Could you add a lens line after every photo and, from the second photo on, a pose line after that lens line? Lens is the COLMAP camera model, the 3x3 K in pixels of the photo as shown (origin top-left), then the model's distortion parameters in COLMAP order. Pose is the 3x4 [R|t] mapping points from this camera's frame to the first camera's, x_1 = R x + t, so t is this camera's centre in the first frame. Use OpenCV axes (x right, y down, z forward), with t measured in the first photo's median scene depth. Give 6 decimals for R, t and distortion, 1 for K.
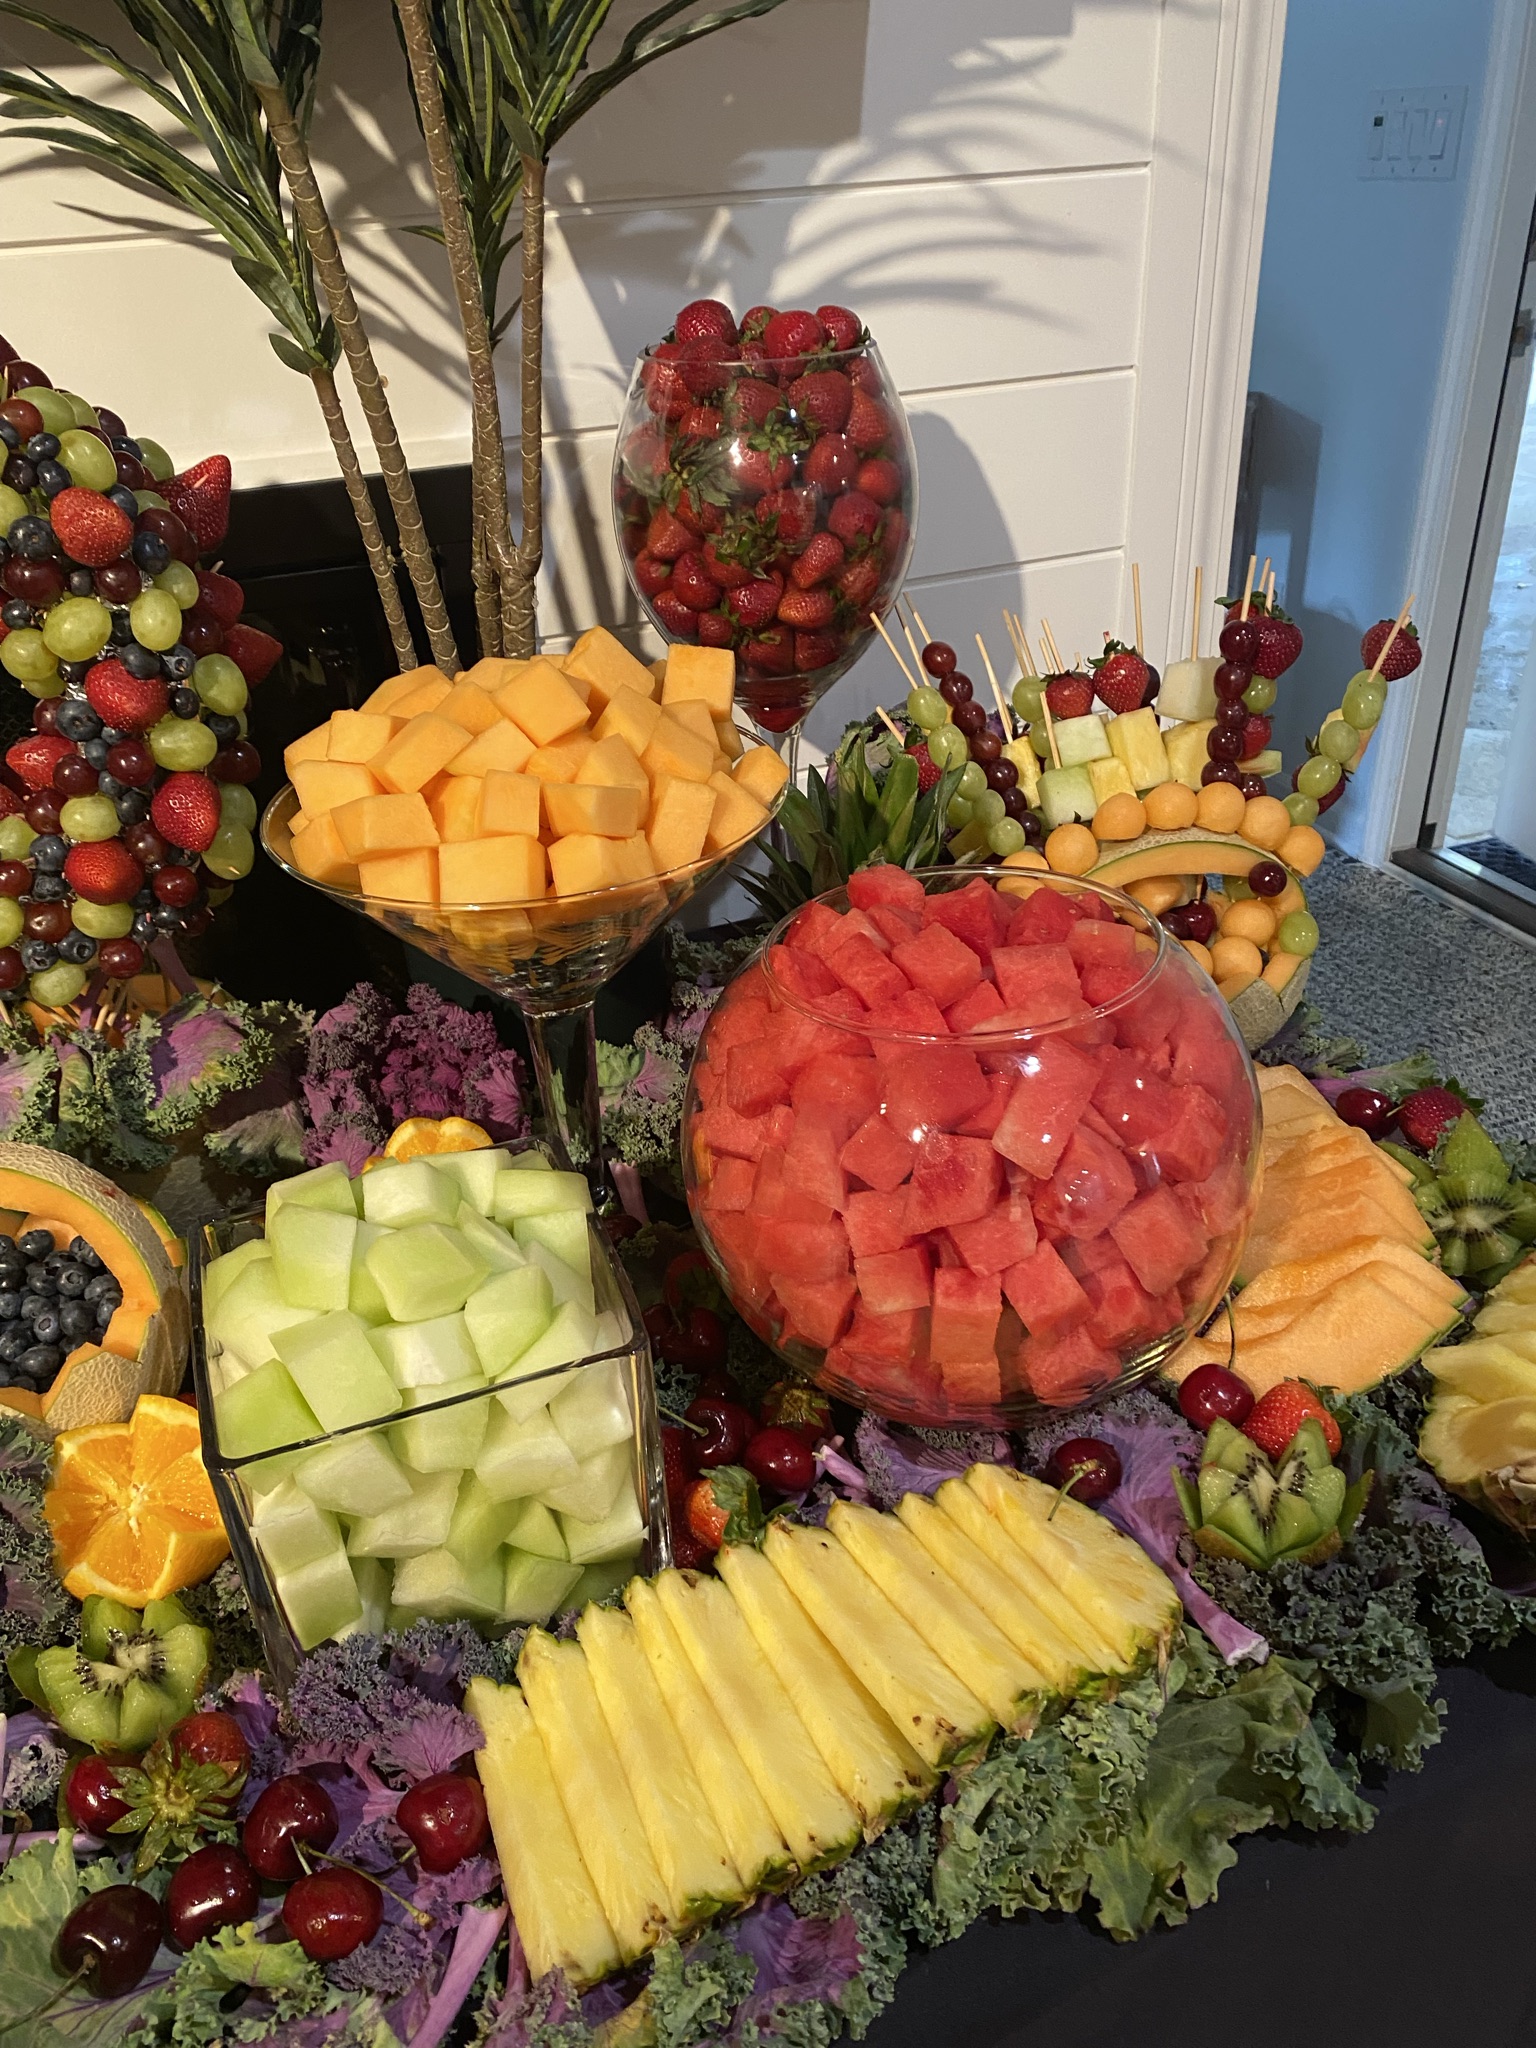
lens RADIAL K [[1550.4, 0, 766.1], [0, 1550.4, 1023.0], [0, 0, 1]] dist [-0.005627, 0.003464]
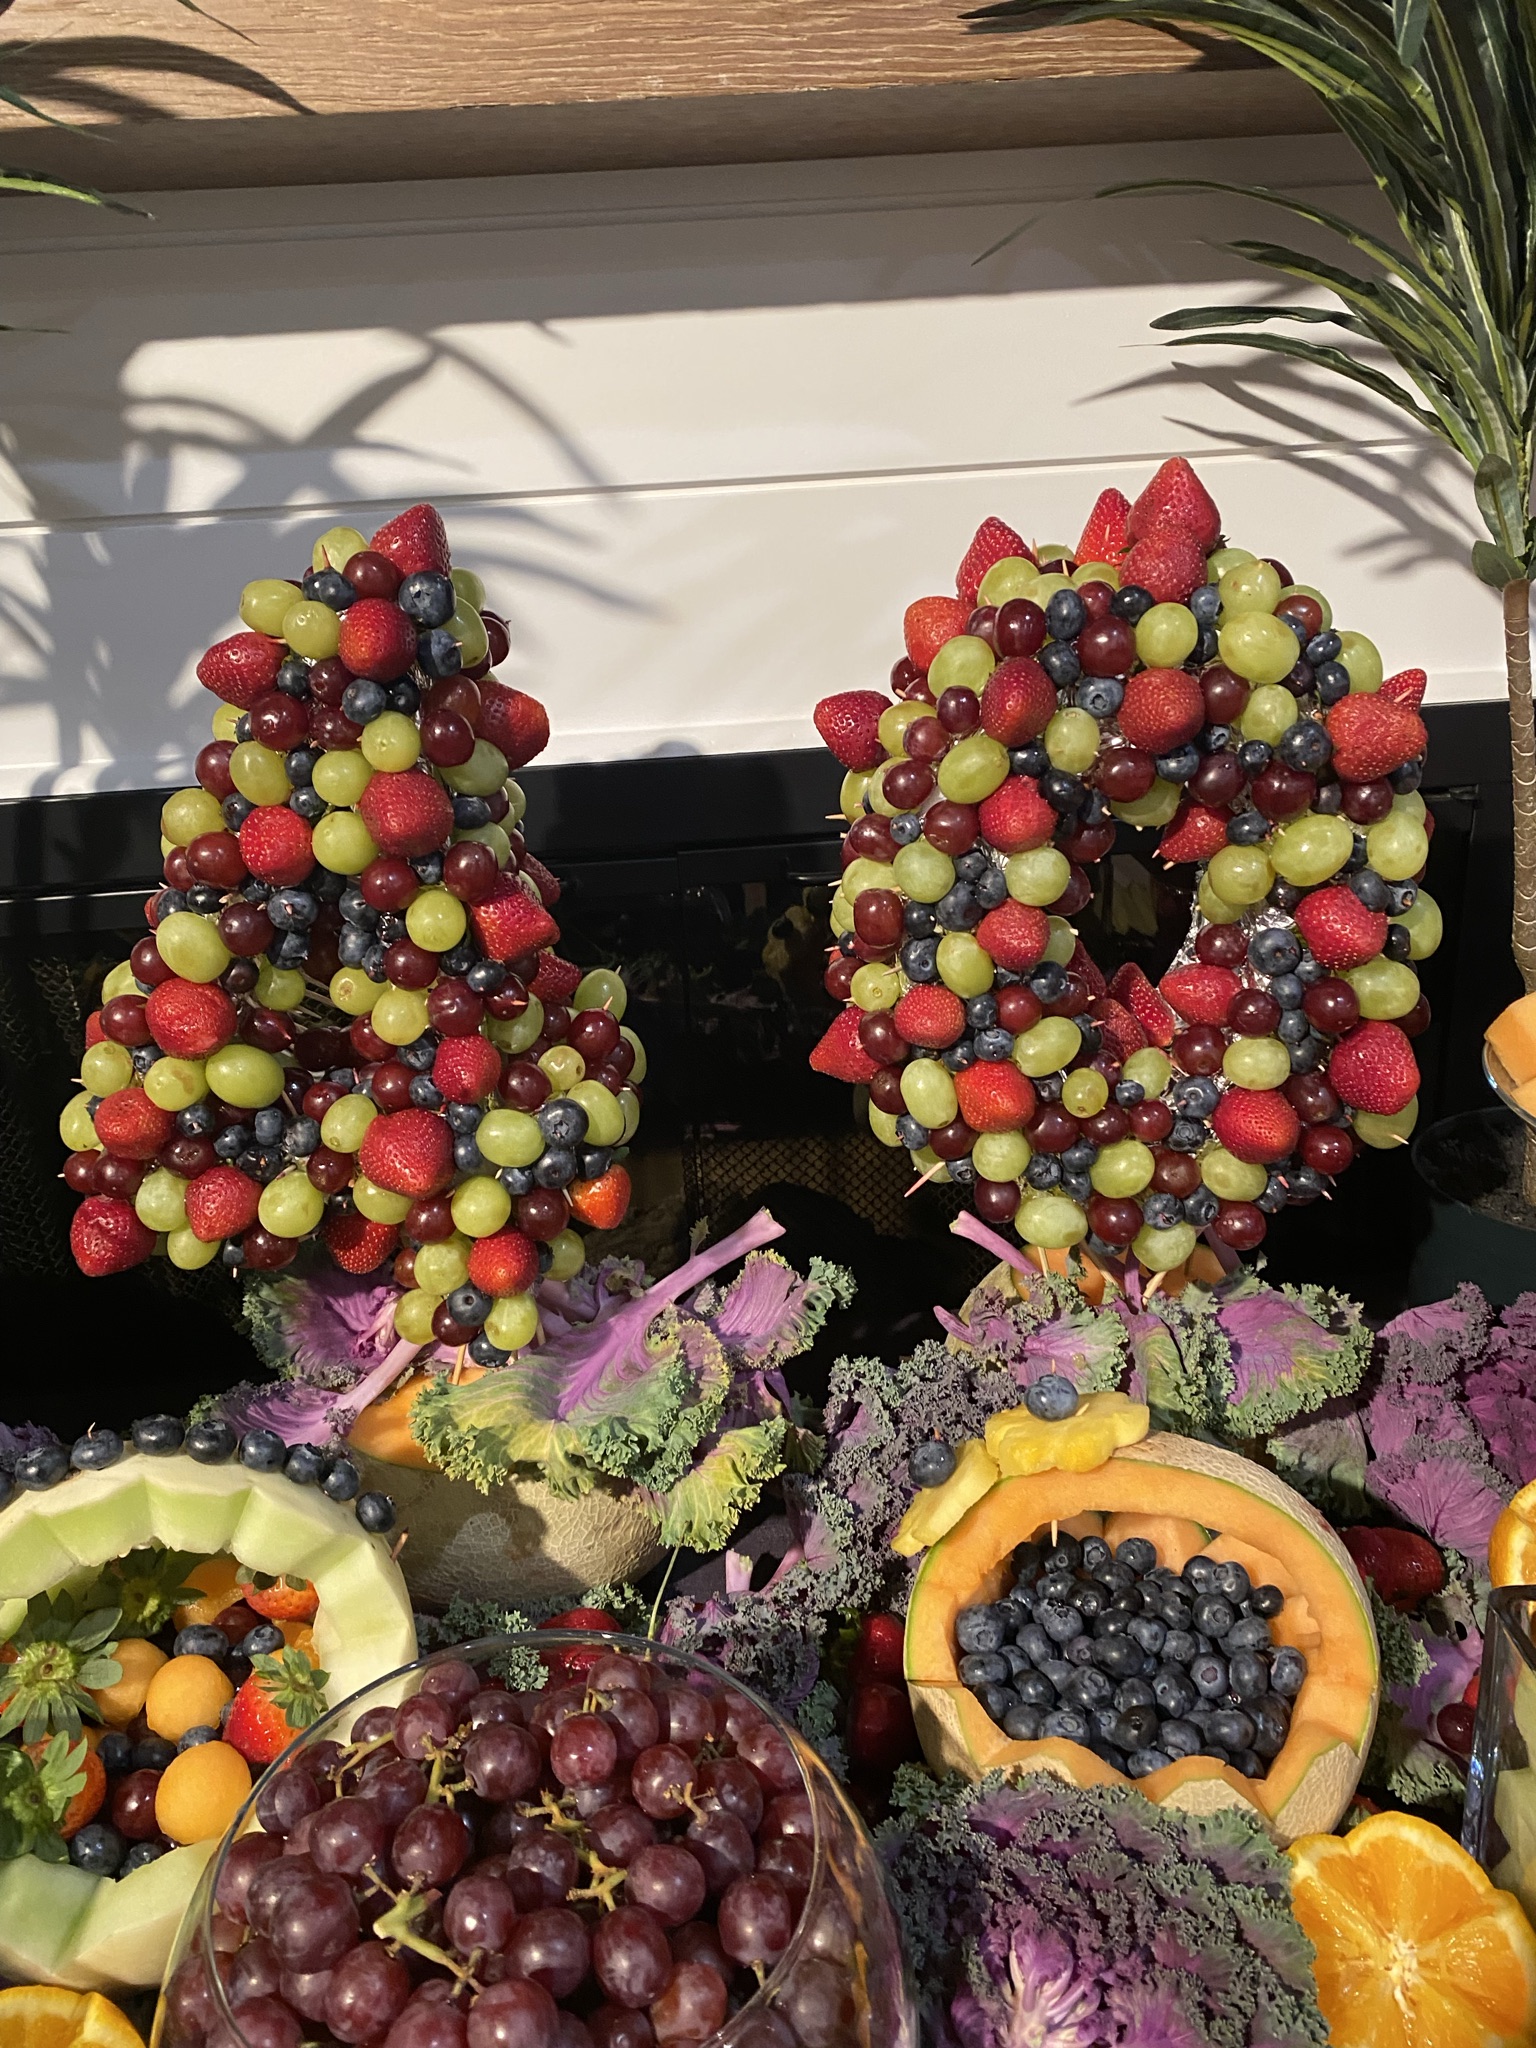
lens RADIAL K [[1550.4, 0, 775.5], [0, 1550.4, 1030.0], [0, 0, 1]] dist [-0.005627, 0.003464]
pose [[0.954997, 0.094740, -0.281077, -0.451077], [-0.136210, 0.981868, -0.131842, 0.000683], [0.263490, 0.164195, 0.950586, 0.103681]]
